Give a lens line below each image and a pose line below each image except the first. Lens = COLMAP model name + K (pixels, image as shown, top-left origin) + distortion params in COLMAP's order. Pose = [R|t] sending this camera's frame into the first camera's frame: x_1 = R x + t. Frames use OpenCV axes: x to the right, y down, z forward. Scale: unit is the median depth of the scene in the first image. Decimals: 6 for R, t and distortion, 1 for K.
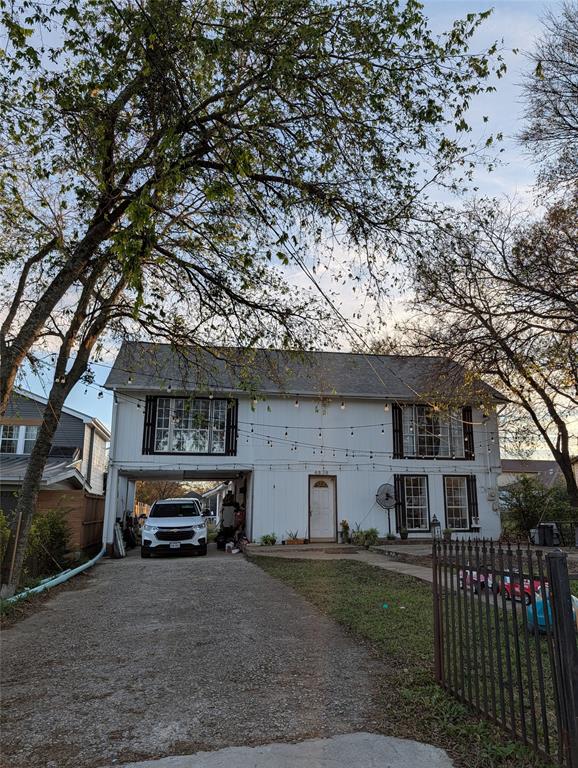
lens RADIAL K [[551.4, 0, 292.3], [0, 551.4, 385.7], [0, 0, 1]] dist [0.041838, -0.000072]
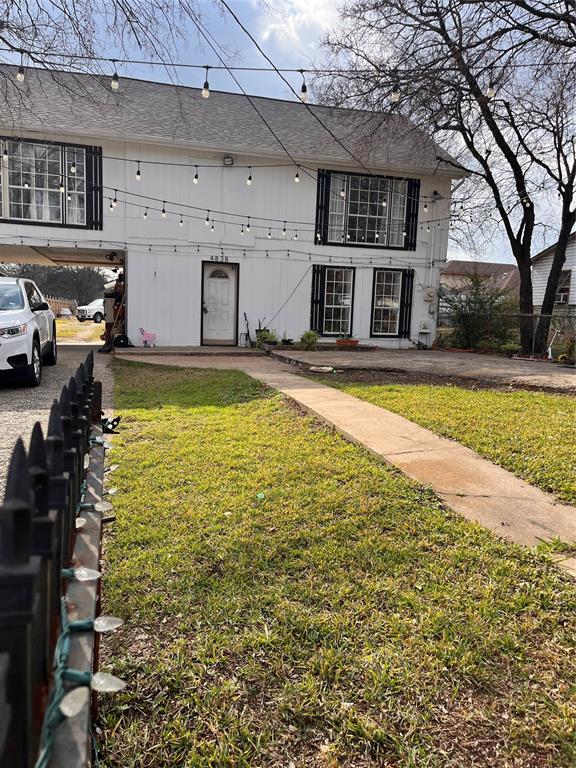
lens RADIAL K [[588.6, 0, 286.9], [0, 588.6, 385.9], [0, 0, 1]] dist [0.053708, -0.010680]
pose [[0.996132, 0.021947, 0.085079, 0.079895], [-0.049725, 0.939134, 0.339935, 0.038783], [-0.072440, -0.342851, 0.936593, 0.155816]]
